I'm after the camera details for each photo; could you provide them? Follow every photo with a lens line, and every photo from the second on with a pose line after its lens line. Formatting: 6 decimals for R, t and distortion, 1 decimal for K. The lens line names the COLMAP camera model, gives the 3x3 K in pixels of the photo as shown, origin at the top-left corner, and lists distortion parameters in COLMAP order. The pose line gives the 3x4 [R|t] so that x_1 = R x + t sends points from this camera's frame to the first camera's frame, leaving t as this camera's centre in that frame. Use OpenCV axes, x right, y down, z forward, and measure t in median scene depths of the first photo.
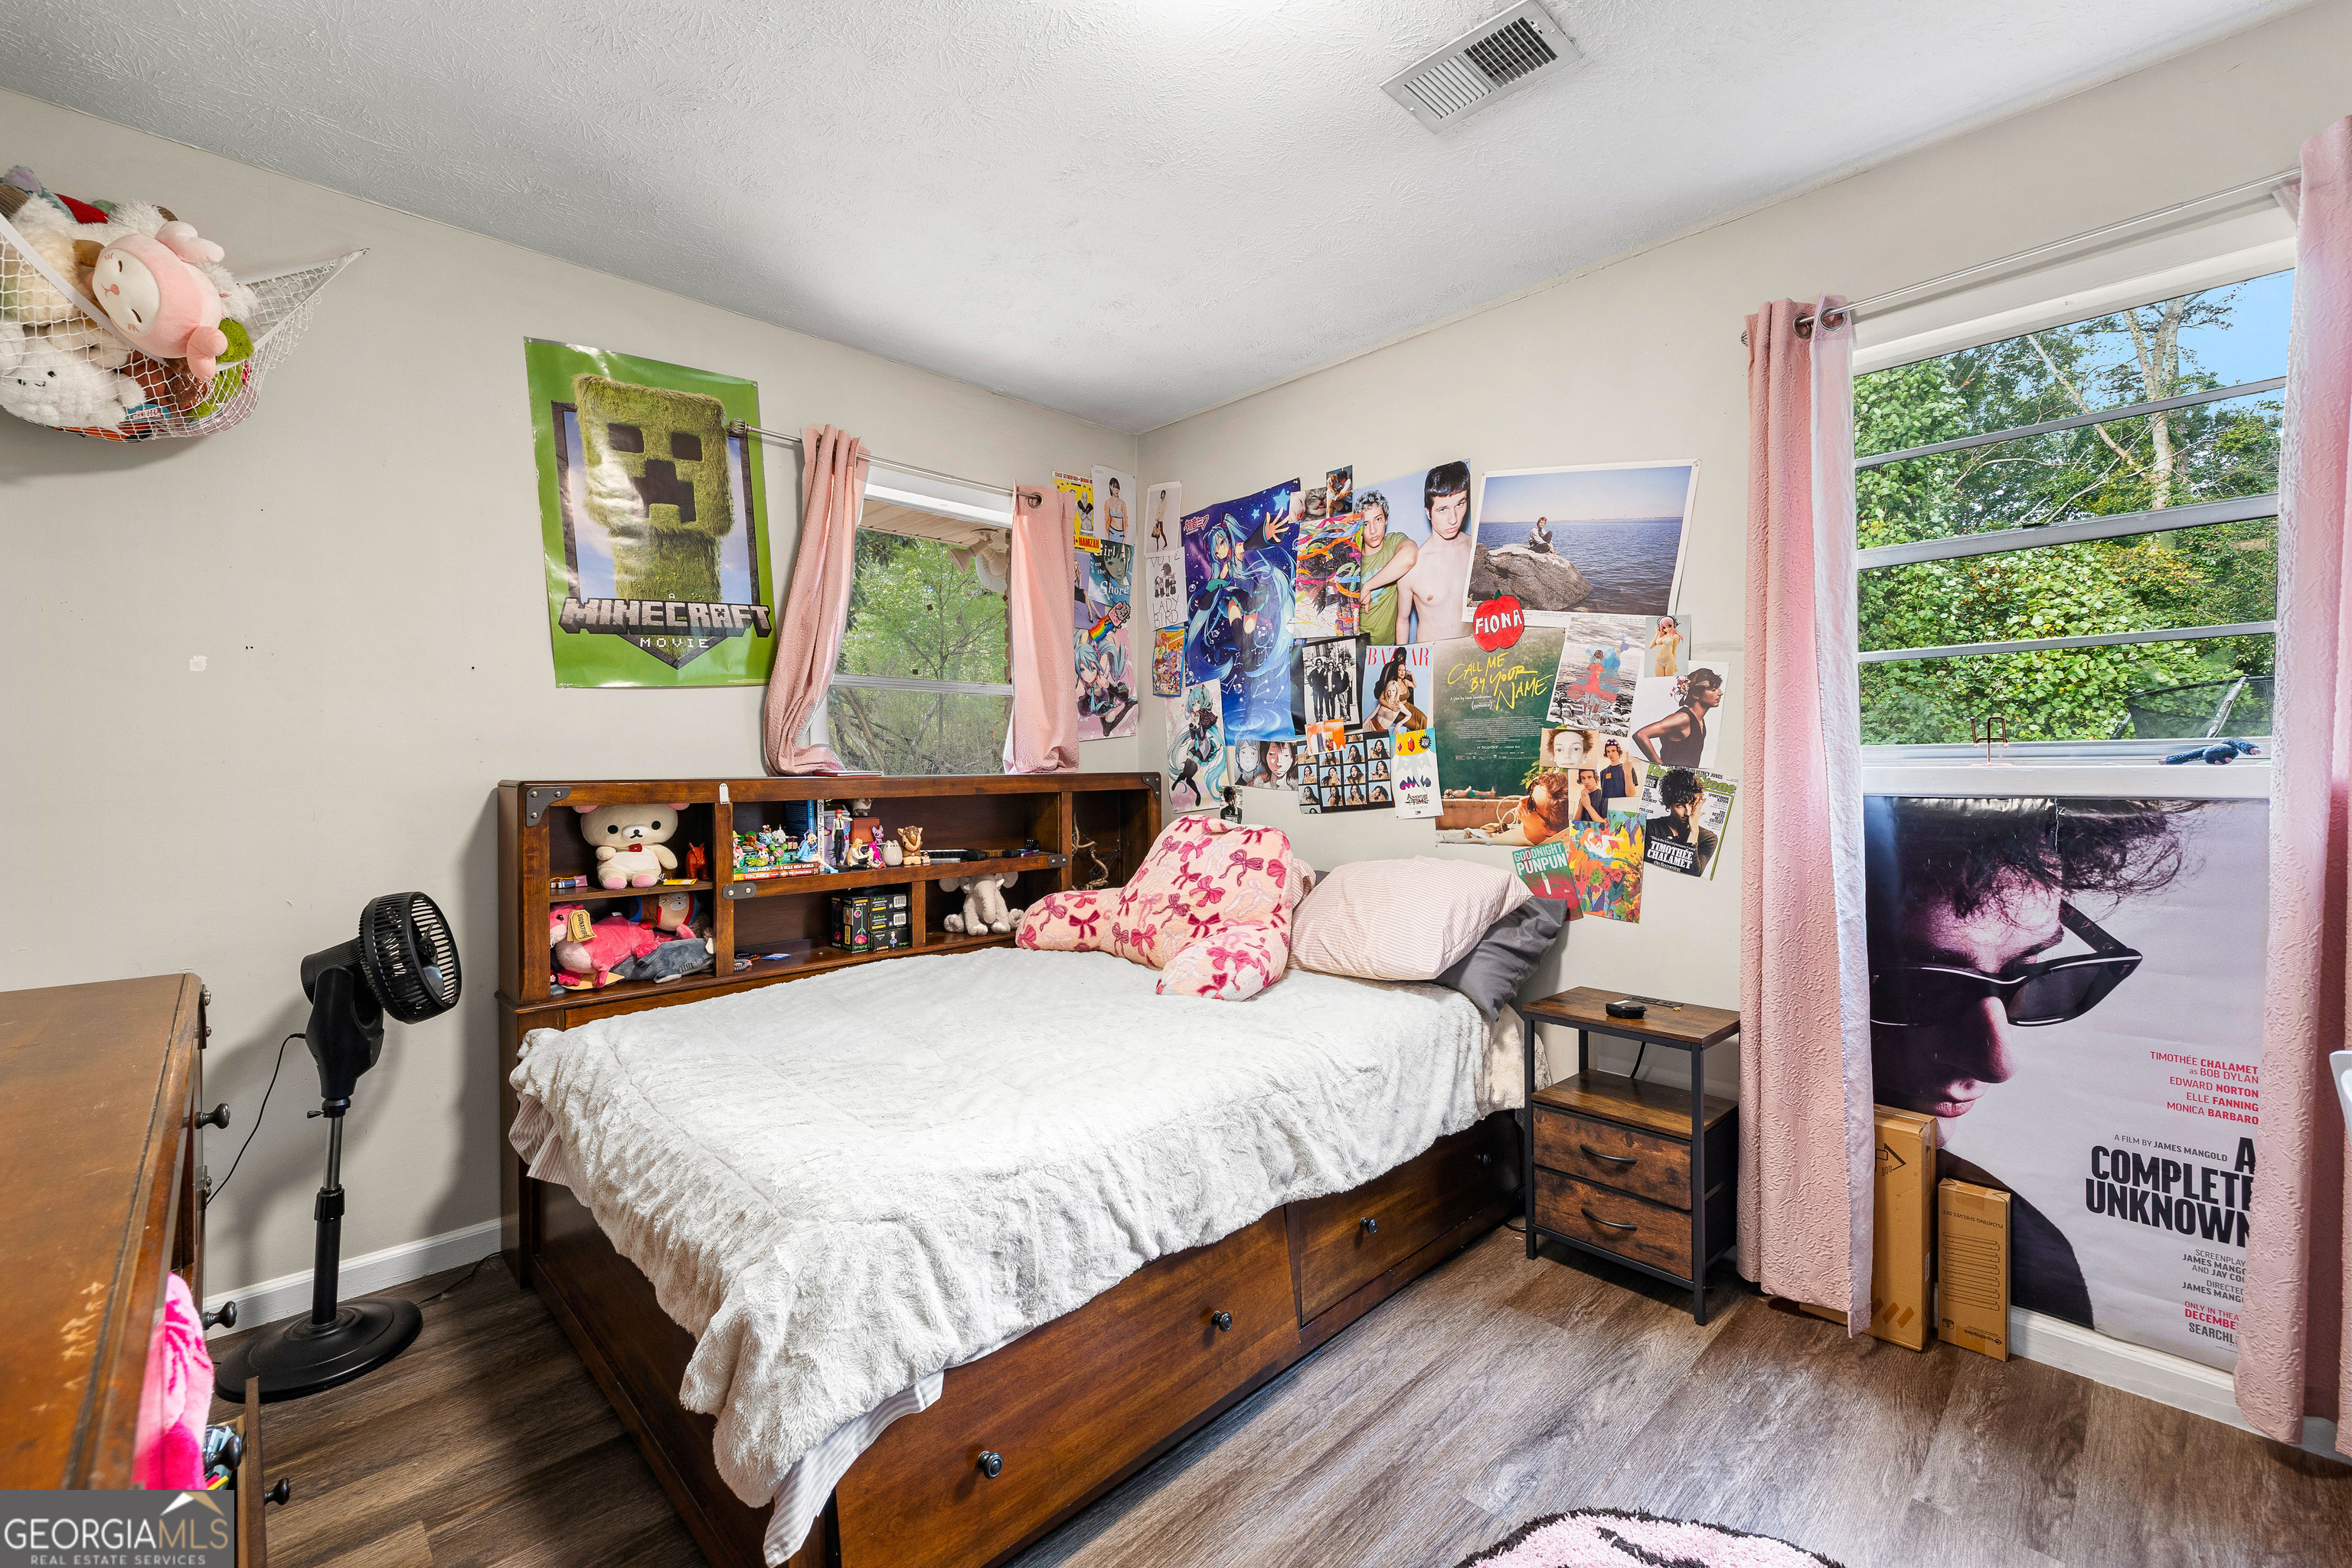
lens RADIAL K [[991.7, 0, 1171.1], [0, 991.7, 778.5], [0, 0, 1]] dist [-0.000663, 0.000806]
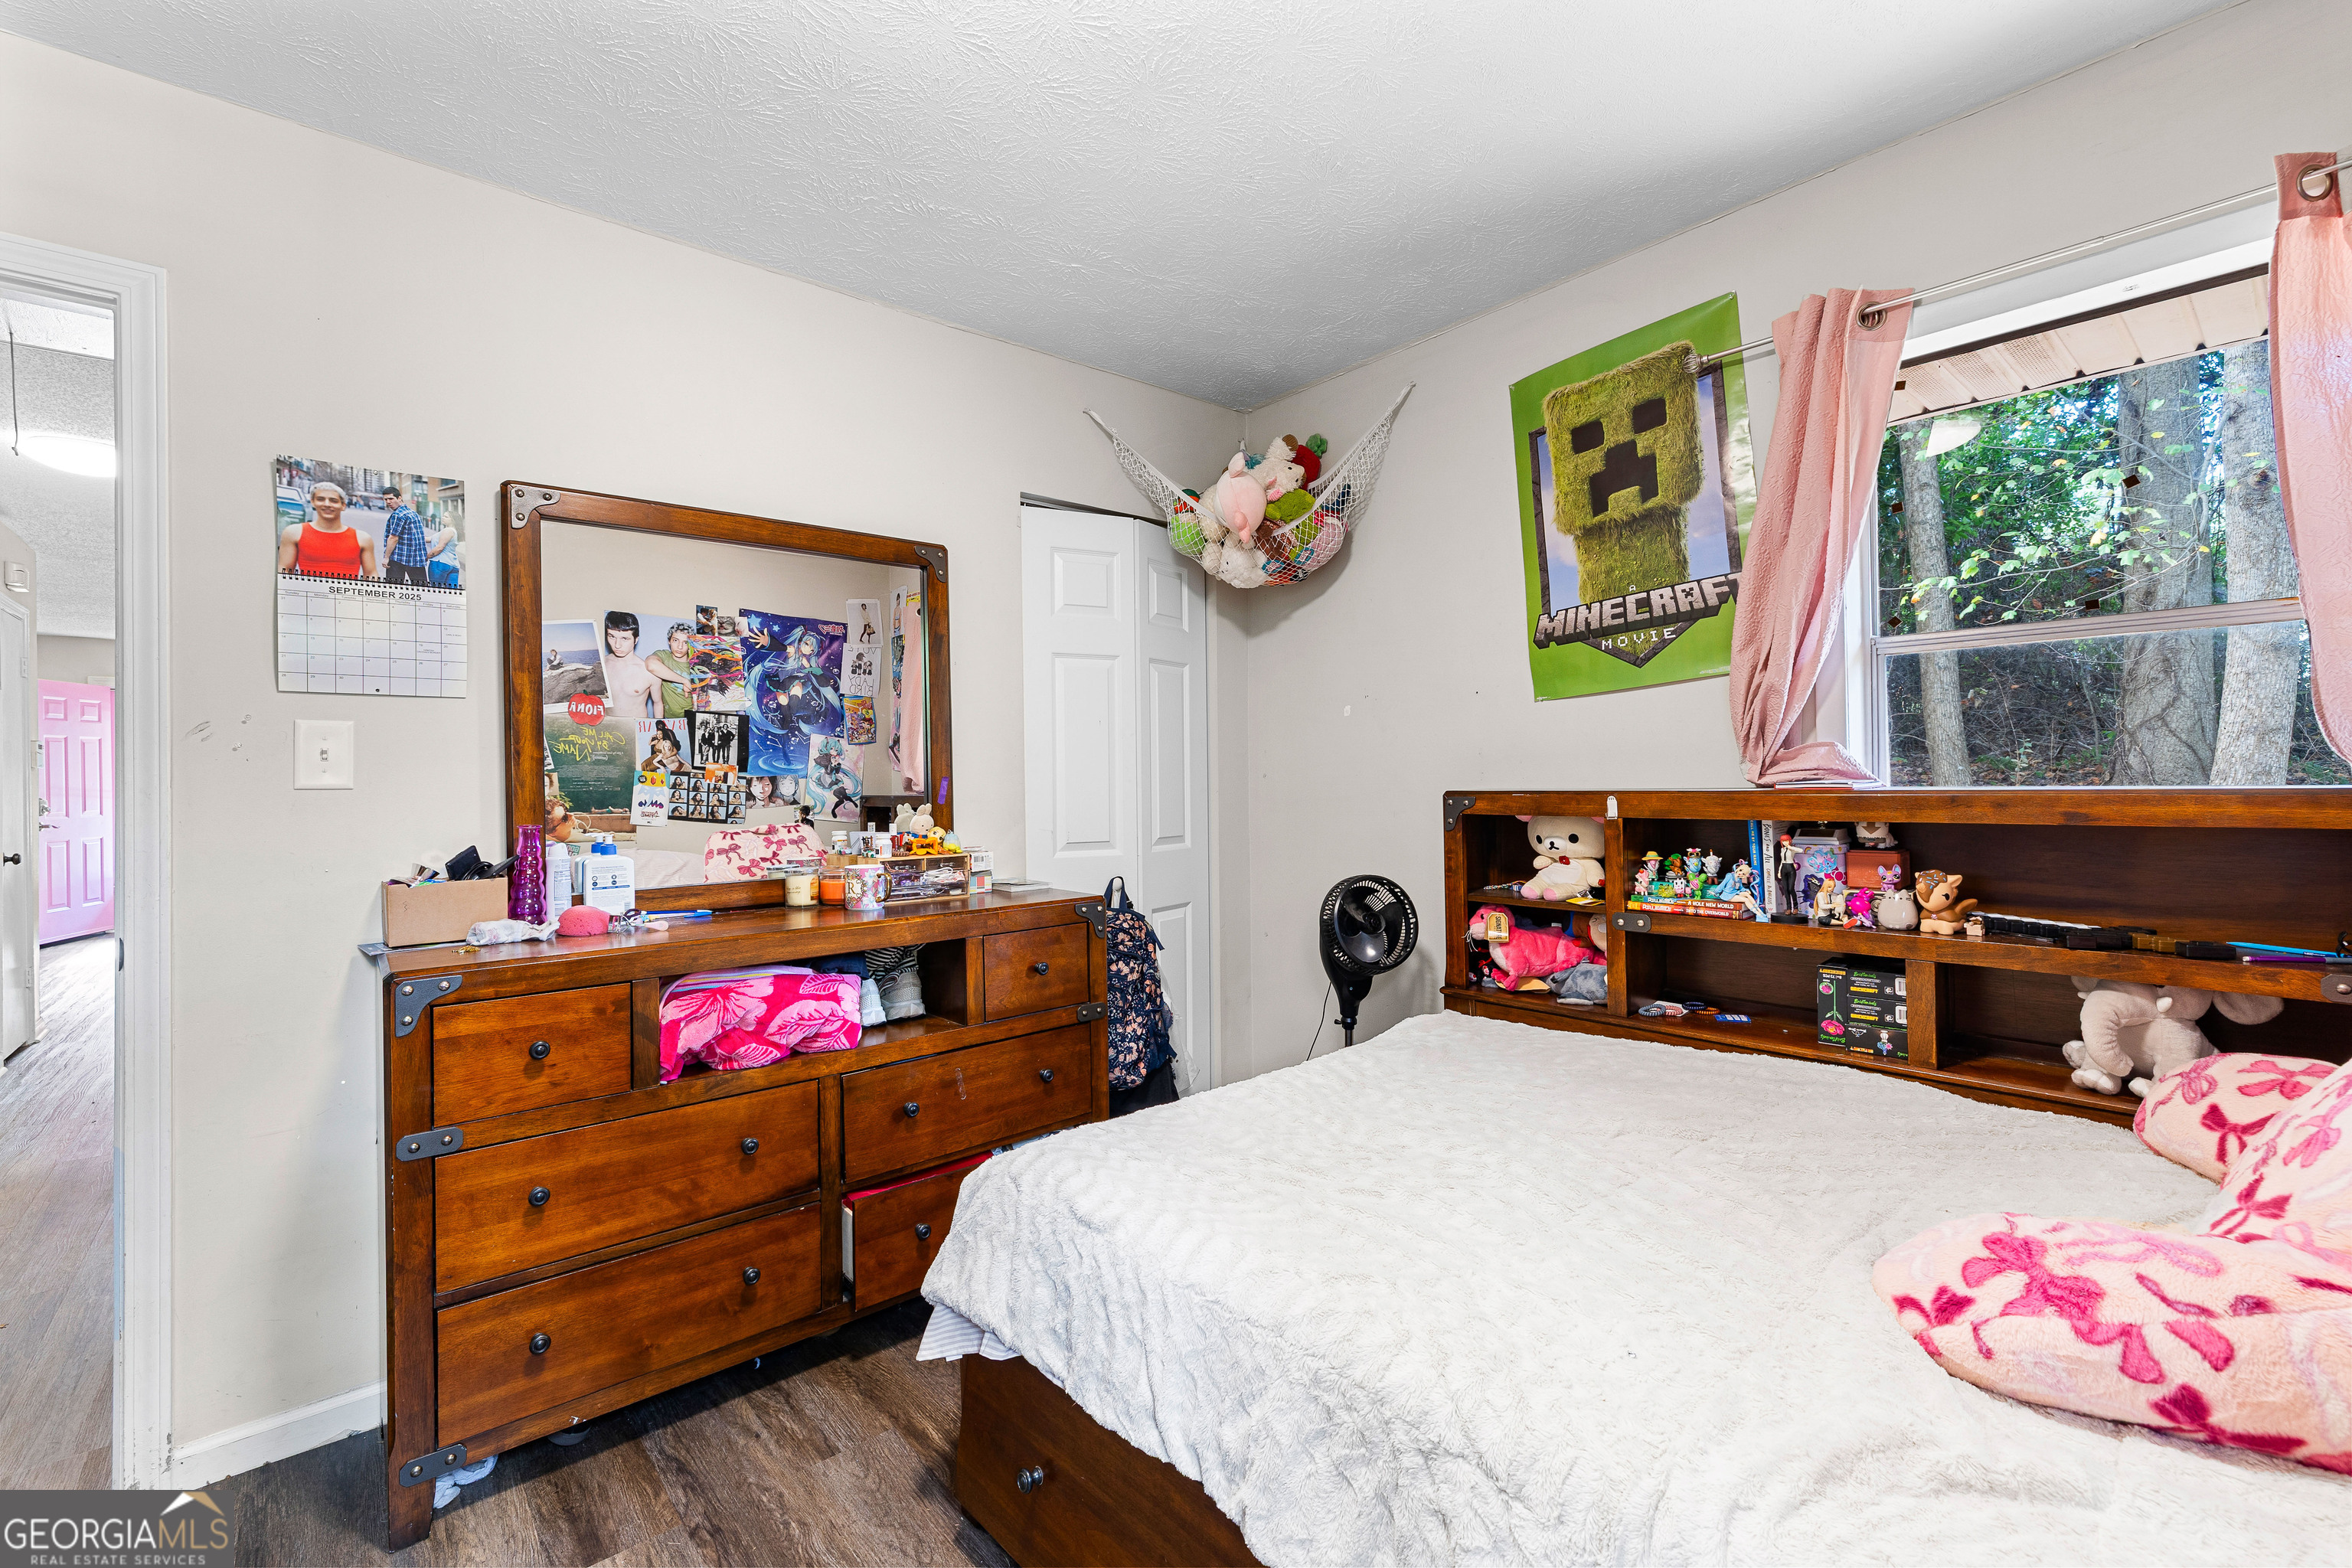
lens RADIAL K [[991.7, 0, 1171.7], [0, 991.7, 775.2], [0, 0, 1]] dist [-0.000663, 0.000806]
pose [[-0.064933, 0.000800, -0.997889, 0.426482], [0.002957, 0.999995, 0.000609, -0.014219], [0.997885, -0.002911, -0.064935, 0.632566]]
